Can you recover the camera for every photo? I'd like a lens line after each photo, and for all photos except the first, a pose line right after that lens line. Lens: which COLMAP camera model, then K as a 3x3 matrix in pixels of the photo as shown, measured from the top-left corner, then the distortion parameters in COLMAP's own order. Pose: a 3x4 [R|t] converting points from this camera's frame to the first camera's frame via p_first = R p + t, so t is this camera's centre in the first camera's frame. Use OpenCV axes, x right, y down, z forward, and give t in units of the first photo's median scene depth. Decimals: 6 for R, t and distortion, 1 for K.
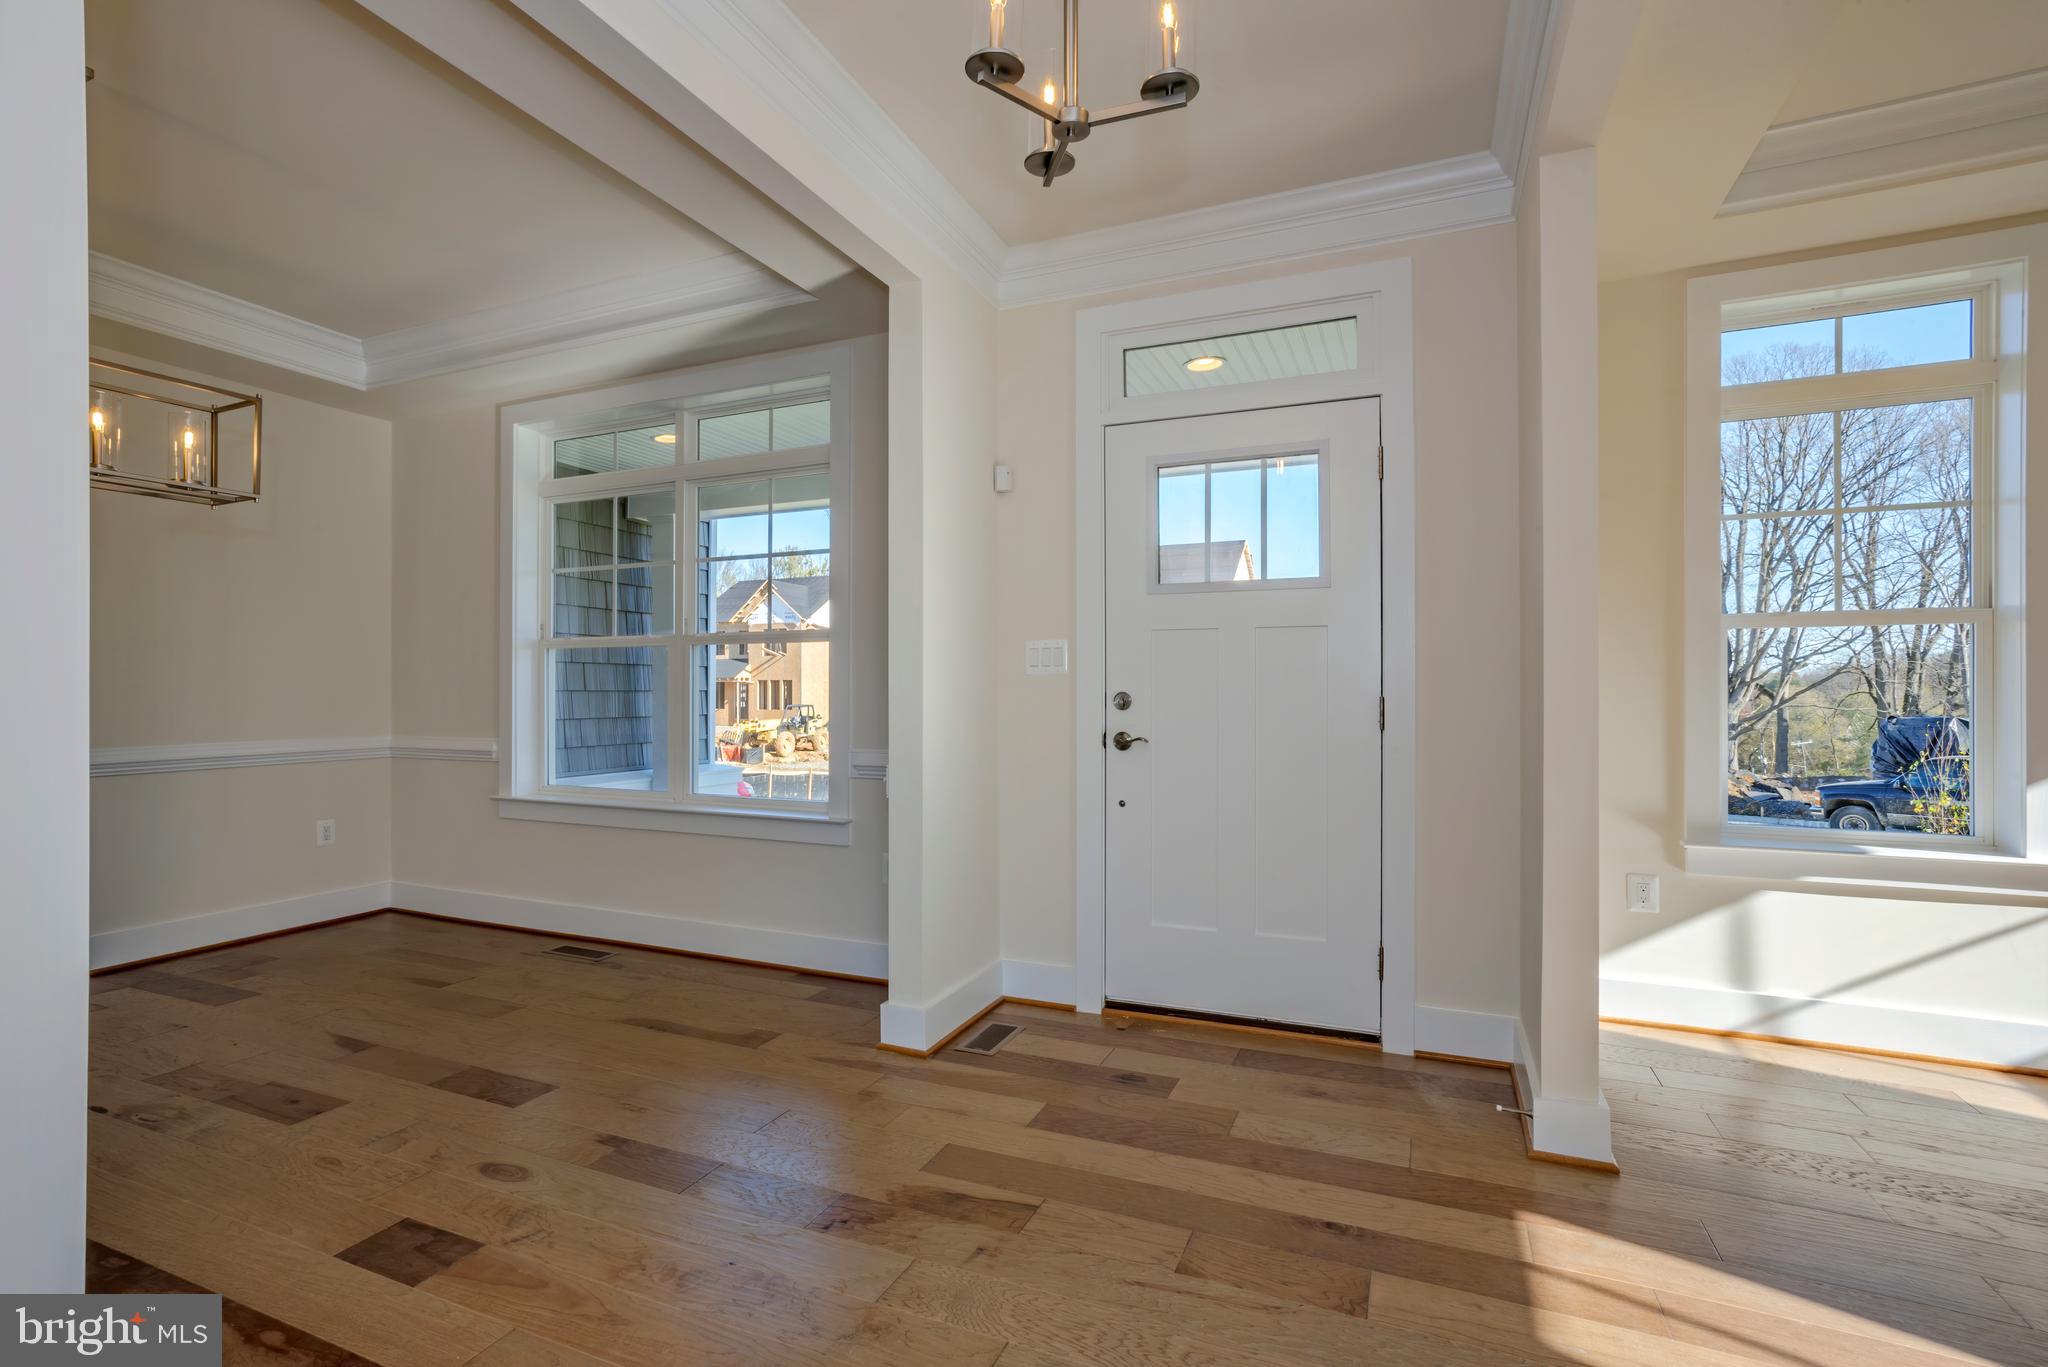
lens RADIAL K [[971.9, 0, 1008.2], [0, 971.9, 691.4], [0, 0, 1]] dist [-0.008184, 0.000017]
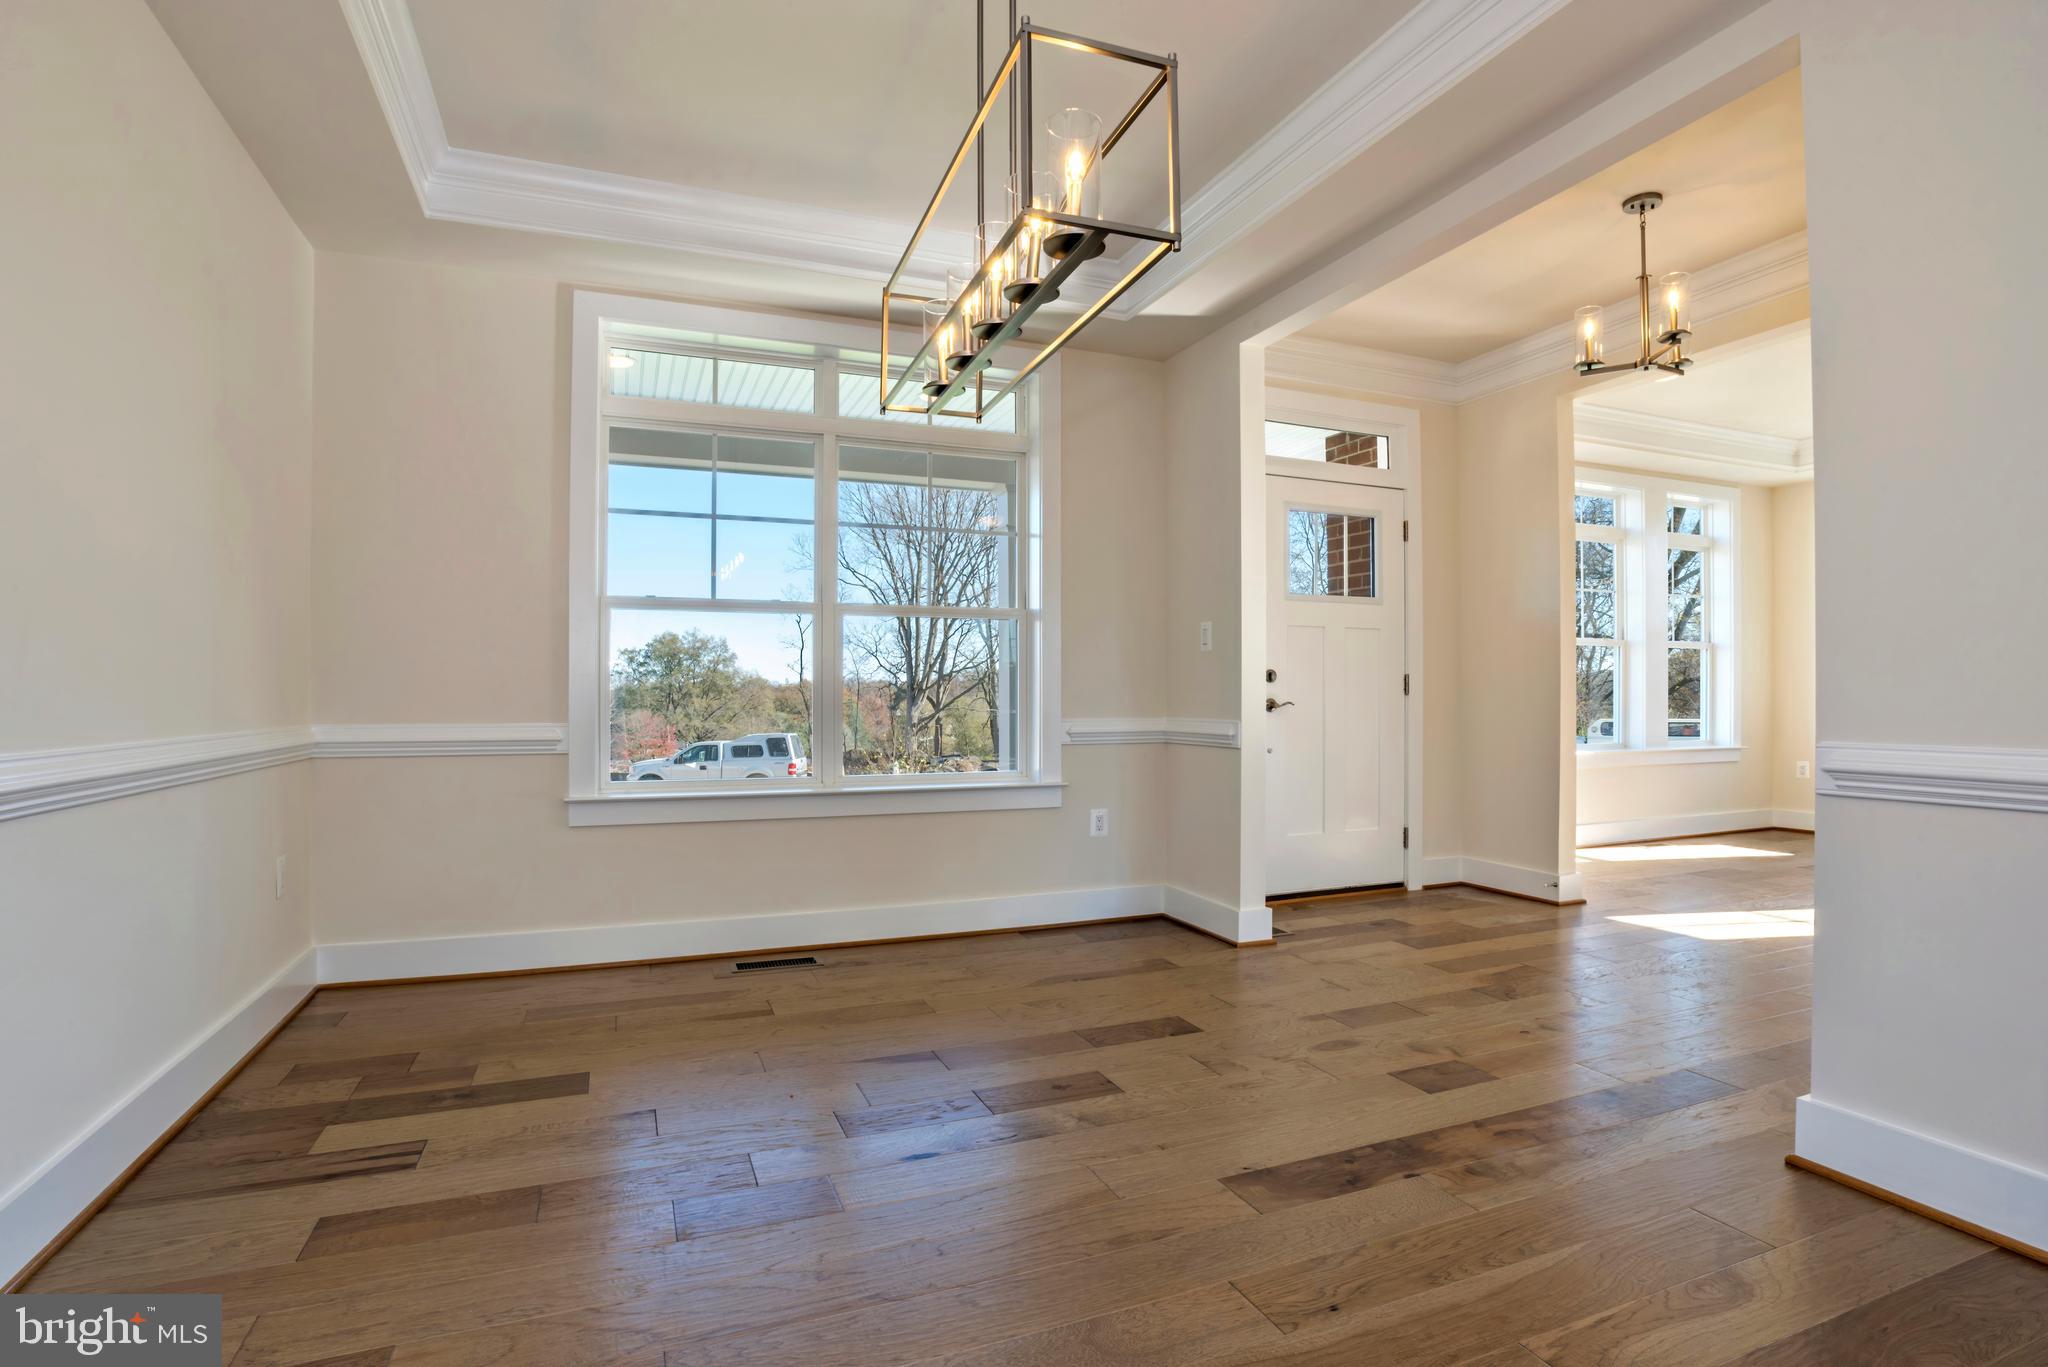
lens RADIAL K [[985.7, 0, 1024.0], [0, 985.7, 683.5], [0, 0, 1]] dist [-0.060957, 0.000067]
pose [[0.696750, 0.008177, 0.717267, -1.112324], [0.004000, 0.999875, -0.015285, 0.040855], [-0.717303, 0.013518, 0.696631, 0.285698]]
